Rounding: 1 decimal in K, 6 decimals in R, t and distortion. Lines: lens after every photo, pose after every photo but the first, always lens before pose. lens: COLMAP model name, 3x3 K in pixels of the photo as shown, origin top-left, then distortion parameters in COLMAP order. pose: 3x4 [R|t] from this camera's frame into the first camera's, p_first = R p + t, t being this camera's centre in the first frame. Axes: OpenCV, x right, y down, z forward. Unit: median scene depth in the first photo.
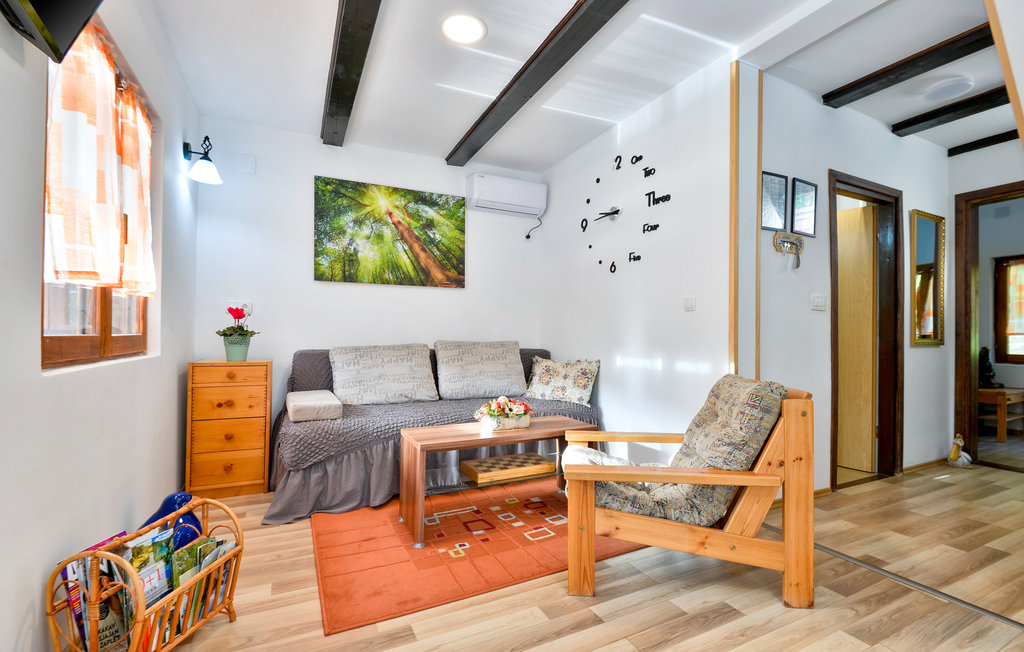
lens RADIAL K [[445.2, 0, 516.0], [0, 445.2, 346.4], [0, 0, 1]] dist [0.001769, -0.000235]
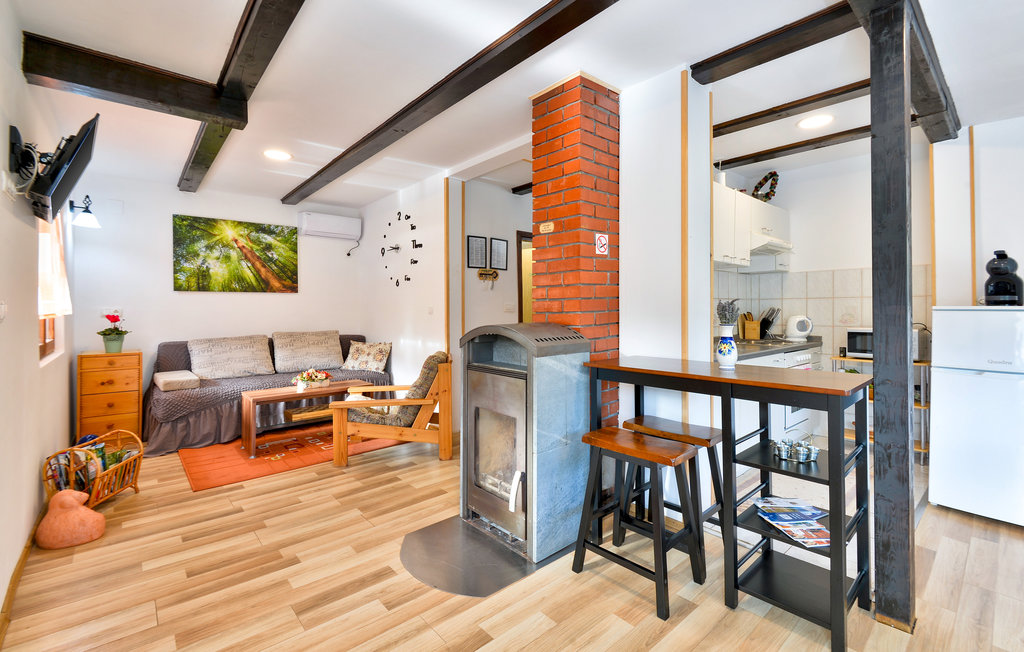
lens RADIAL K [[445.9, 0, 515.6], [0, 445.9, 317.3], [0, 0, 1]] dist [0.007309, -0.006434]
pose [[0.967319, -0.015075, 0.253115, 0.222257], [0.015262, 0.999883, 0.001222, -0.053347], [-0.253104, 0.002681, 0.967435, -0.614252]]
